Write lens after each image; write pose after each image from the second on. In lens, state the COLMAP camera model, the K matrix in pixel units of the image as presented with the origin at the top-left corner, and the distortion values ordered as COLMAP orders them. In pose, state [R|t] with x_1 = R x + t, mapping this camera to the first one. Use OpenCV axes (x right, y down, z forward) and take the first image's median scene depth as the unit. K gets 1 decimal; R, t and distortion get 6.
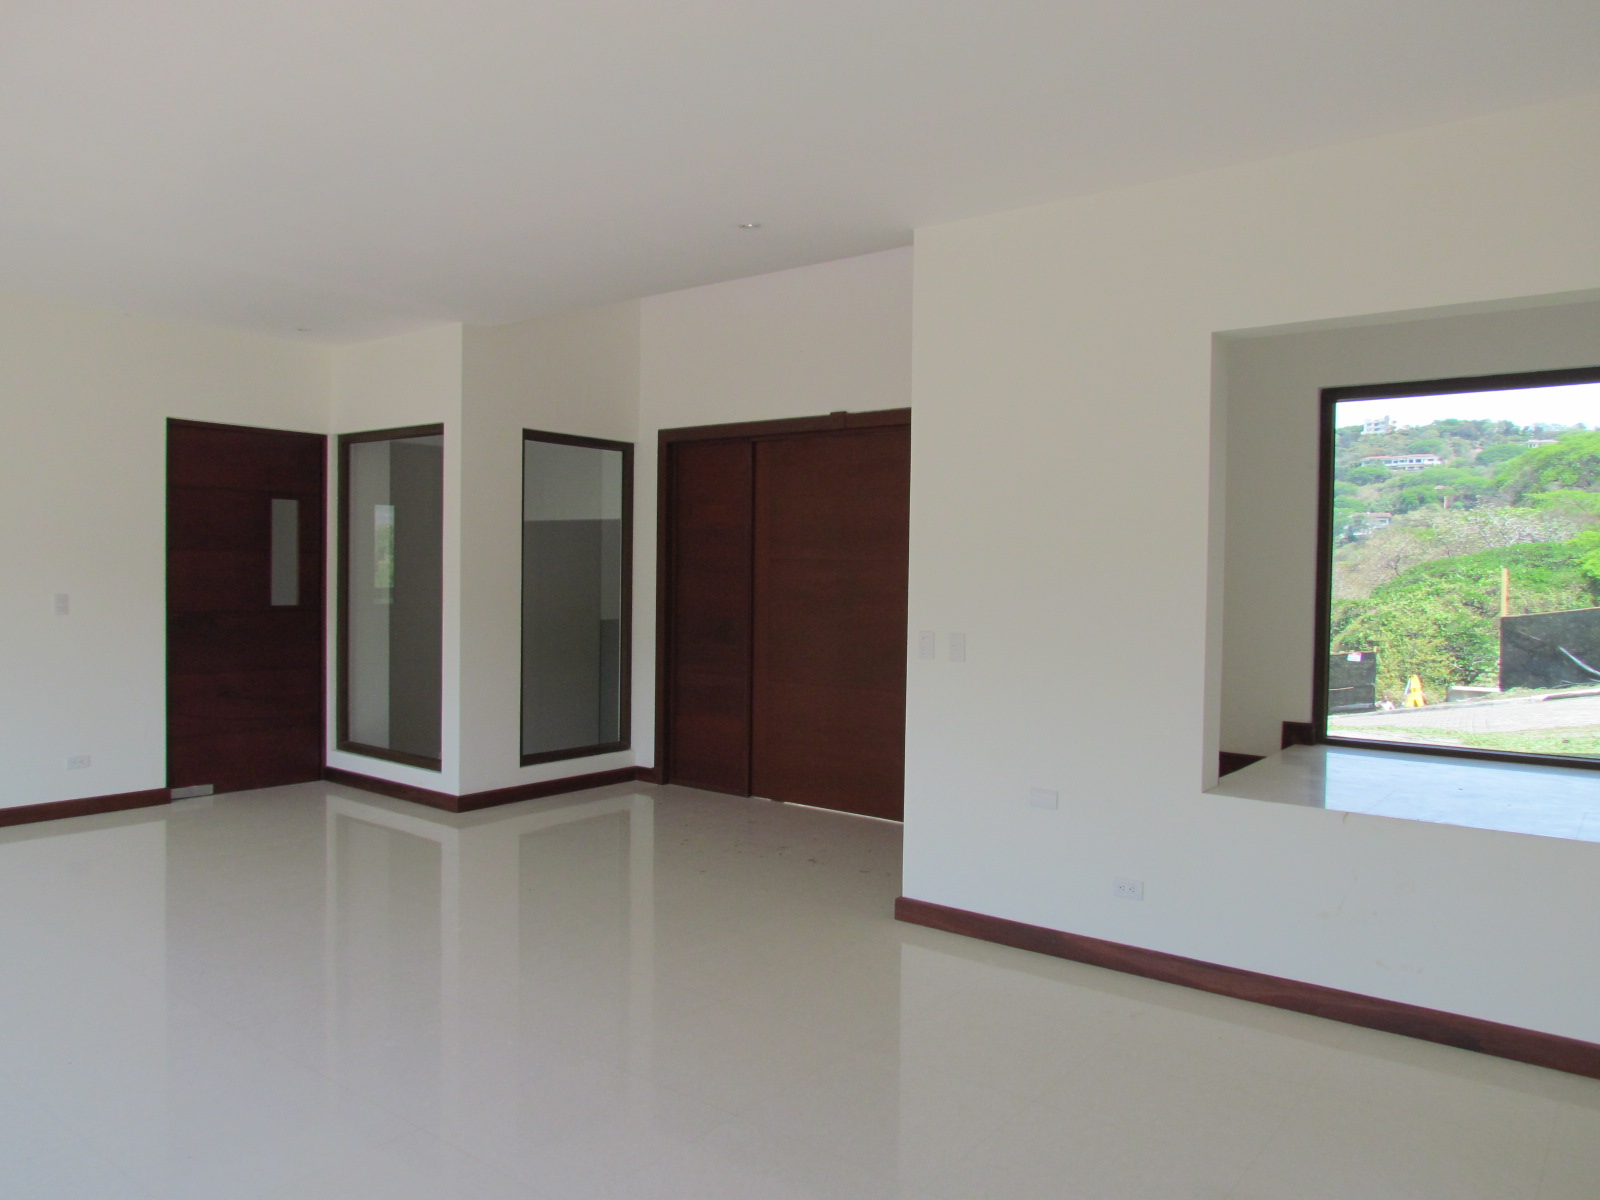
lens RADIAL K [[1135.2, 0, 800.0], [0, 1135.2, 600.0], [0, 0, 1]] dist [0.002893, 0.000388]
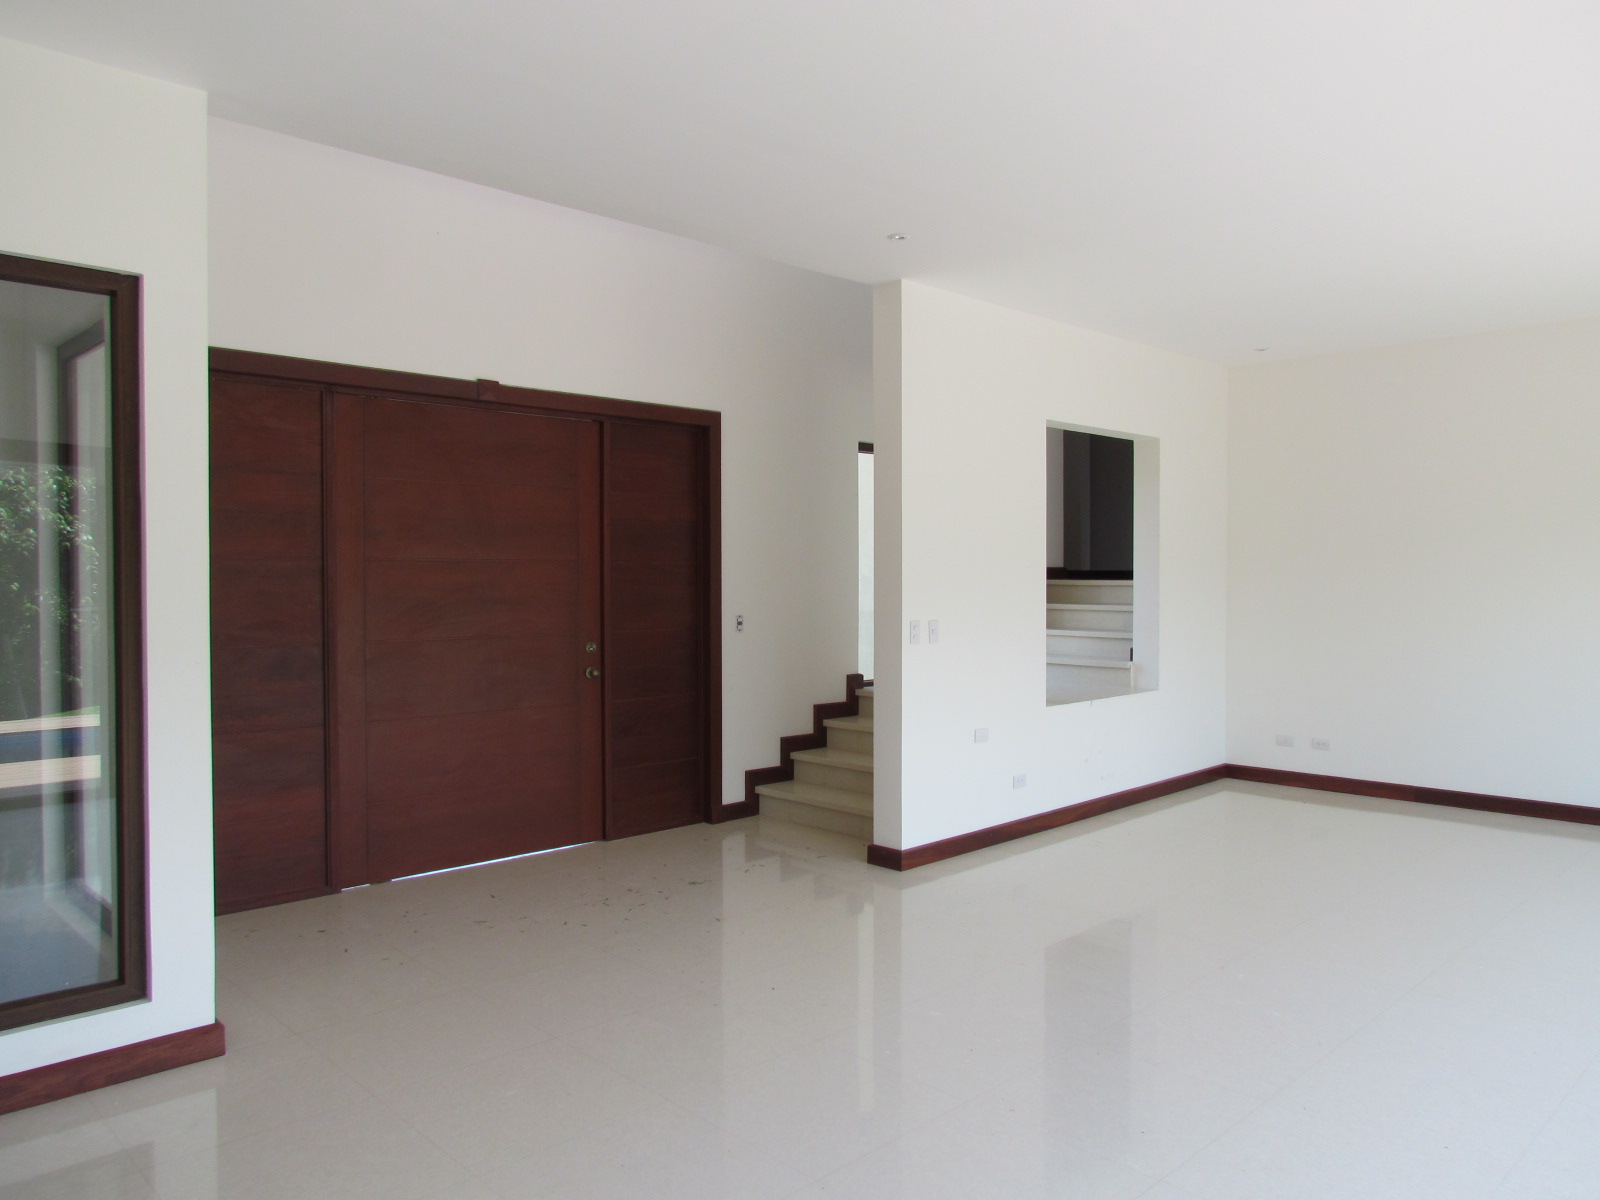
lens RADIAL K [[1135.2, 0, 800.0], [0, 1135.2, 600.0], [0, 0, 1]] dist [0.002893, 0.000388]
pose [[0.118083, -0.042517, 0.992093, -0.770566], [0.023206, 0.998928, 0.040048, -0.033546], [-0.992733, 0.018294, 0.118943, 0.681004]]
